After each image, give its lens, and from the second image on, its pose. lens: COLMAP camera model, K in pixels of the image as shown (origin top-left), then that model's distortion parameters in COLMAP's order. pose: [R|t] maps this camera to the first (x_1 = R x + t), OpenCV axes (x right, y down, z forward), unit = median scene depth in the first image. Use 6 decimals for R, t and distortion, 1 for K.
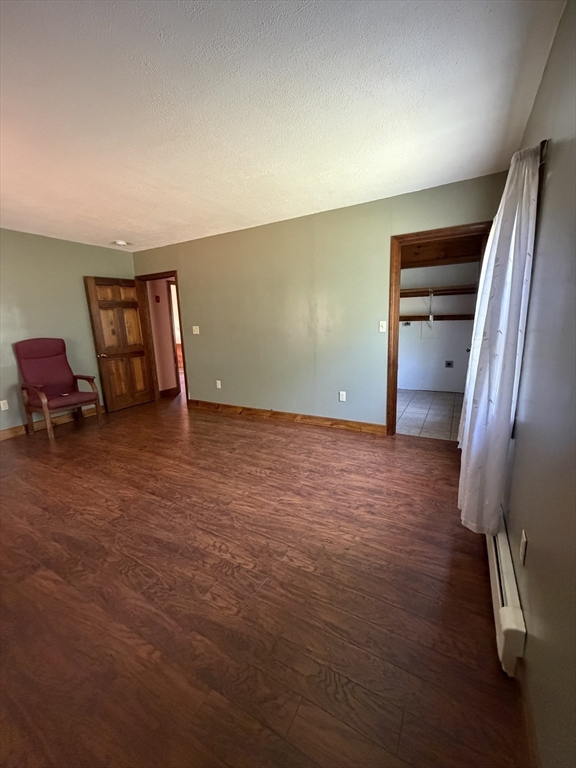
lens RADIAL K [[307.8, 0, 287.3], [0, 307.8, 382.5], [0, 0, 1]] dist [-0.000337, 0.000543]
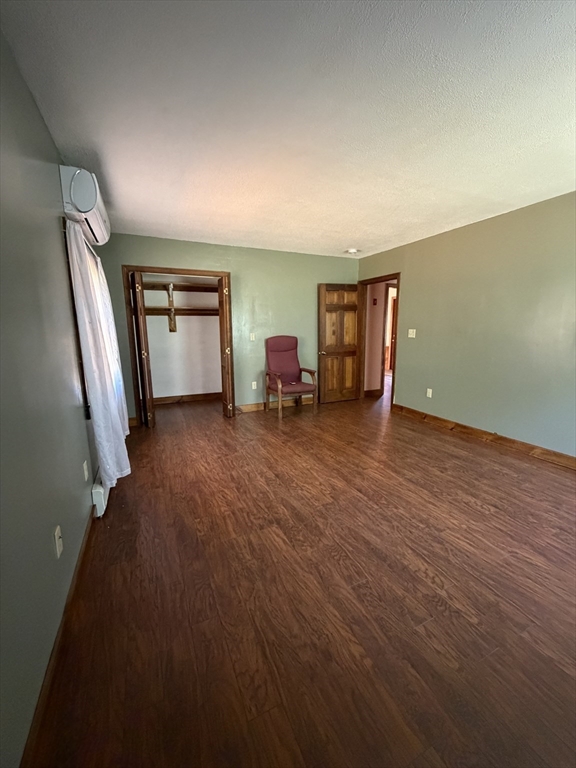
lens RADIAL K [[307.8, 0, 288.5], [0, 307.8, 383.1], [0, 0, 1]] dist [-0.000337, 0.000543]
pose [[0.815763, 0.127146, -0.564239, -0.087247], [-0.130076, 0.990878, 0.035225, -0.002176], [0.563570, 0.044659, 0.824860, 0.000309]]
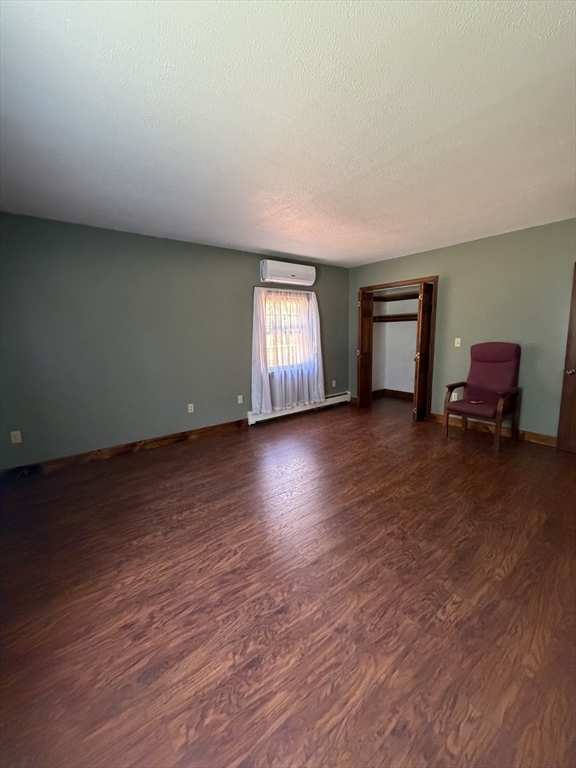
lens RADIAL K [[307.8, 0, 285.1], [0, 307.8, 384.2], [0, 0, 1]] dist [-0.000337, 0.000543]
pose [[-0.388028, 0.191474, -0.901539, 0.506856], [-0.148585, 0.952390, 0.266226, -0.256897], [0.909591, 0.237259, -0.341104, 1.105204]]
